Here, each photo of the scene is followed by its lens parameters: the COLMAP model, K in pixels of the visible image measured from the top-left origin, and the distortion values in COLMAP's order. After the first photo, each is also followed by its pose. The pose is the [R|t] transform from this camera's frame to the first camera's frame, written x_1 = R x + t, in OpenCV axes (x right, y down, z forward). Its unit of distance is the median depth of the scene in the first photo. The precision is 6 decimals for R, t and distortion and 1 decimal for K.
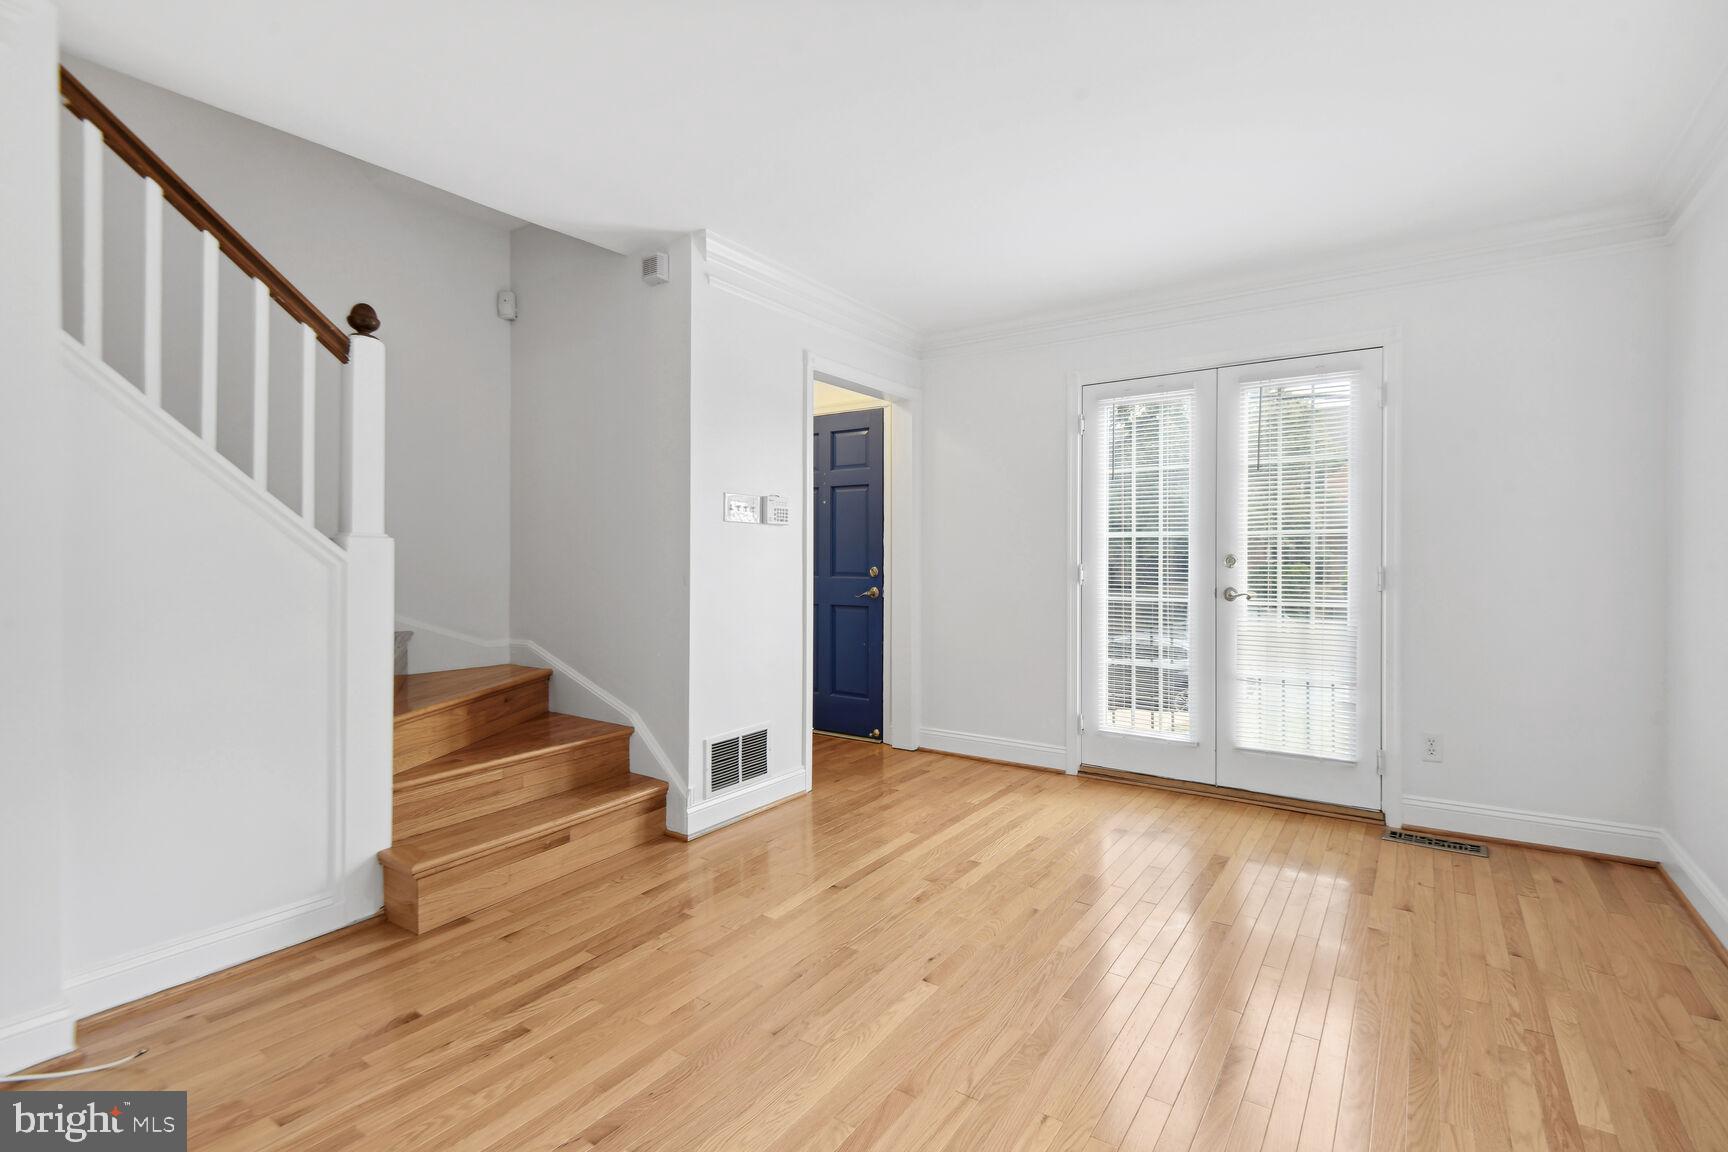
lens RADIAL K [[781.3, 0, 869.5], [0, 781.3, 566.3], [0, 0, 1]] dist [0.000304, -0.000124]
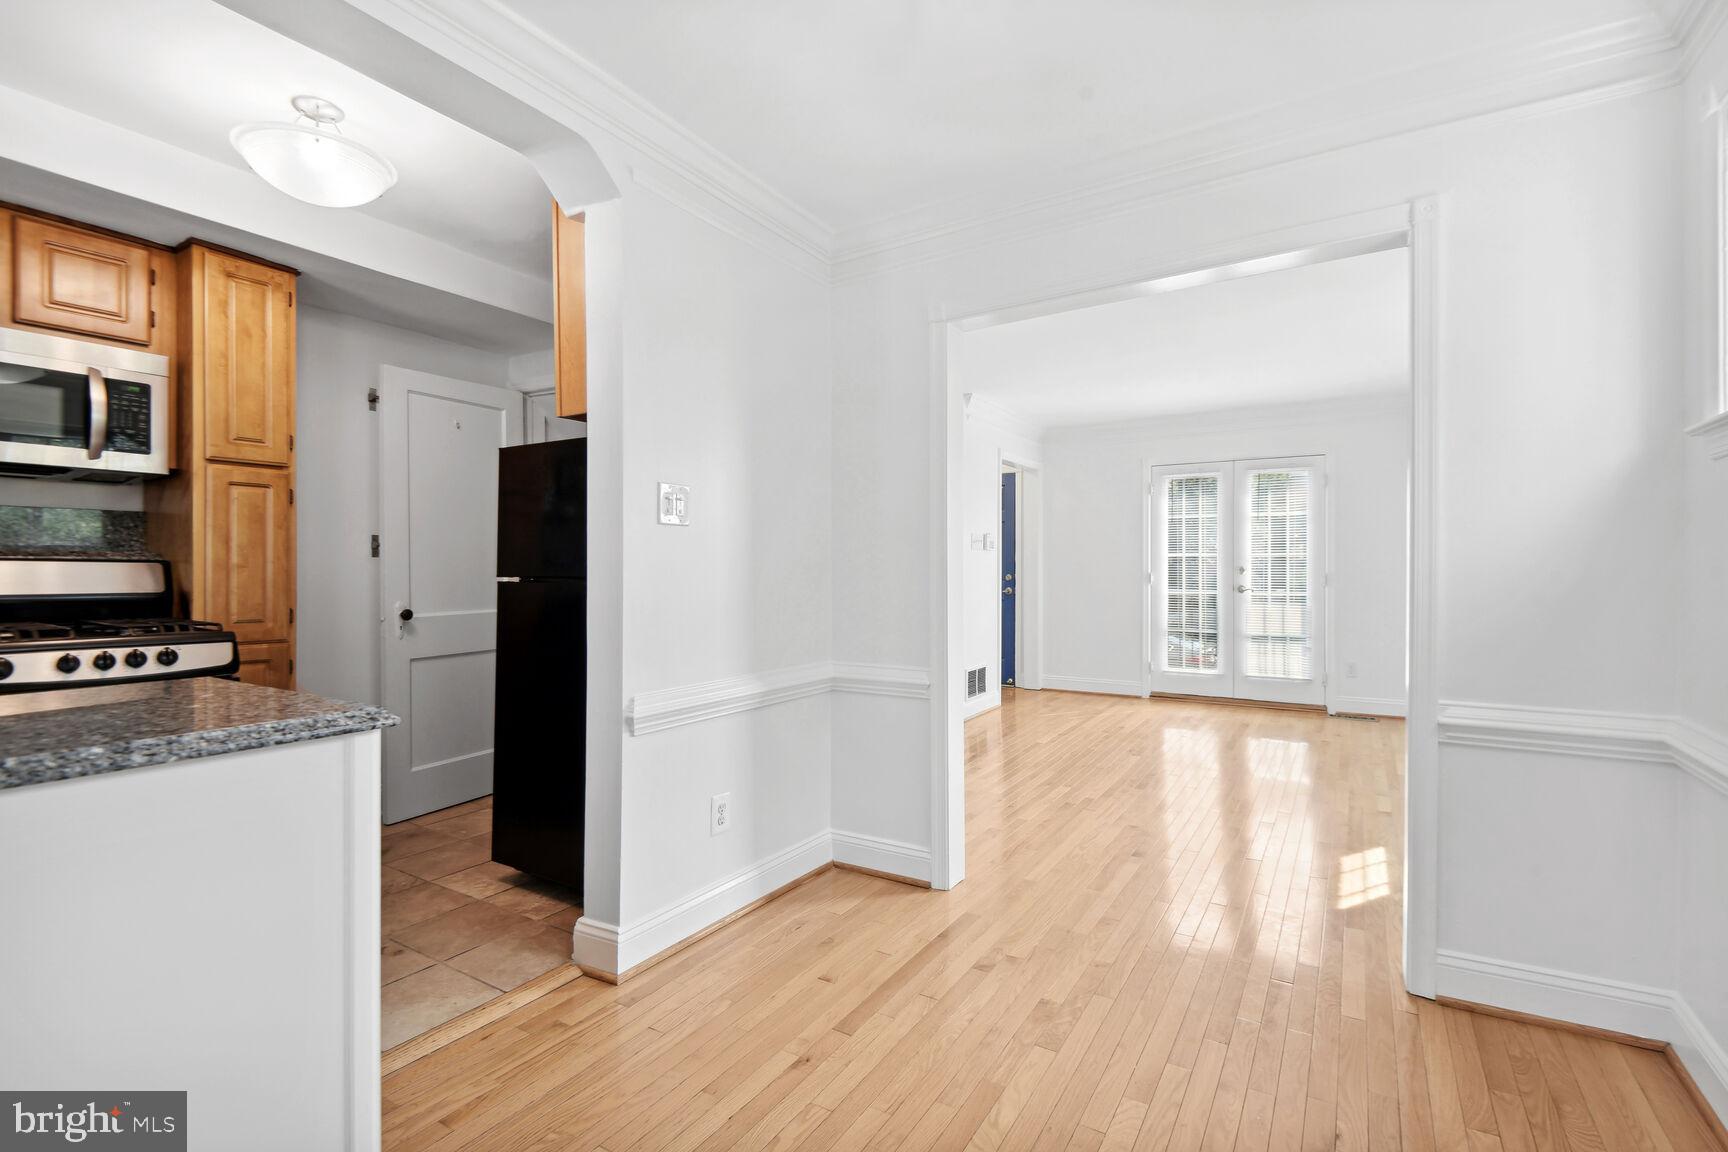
lens RADIAL K [[781.3, 0, 860.0], [0, 781.3, 576.0], [0, 0, 1]] dist [0.000304, -0.000124]
pose [[0.998795, -0.003305, 0.048960, -0.493172], [0.003309, 0.999995, -0.000004, 0.003242], [-0.048960, 0.000166, 0.998801, -0.732499]]
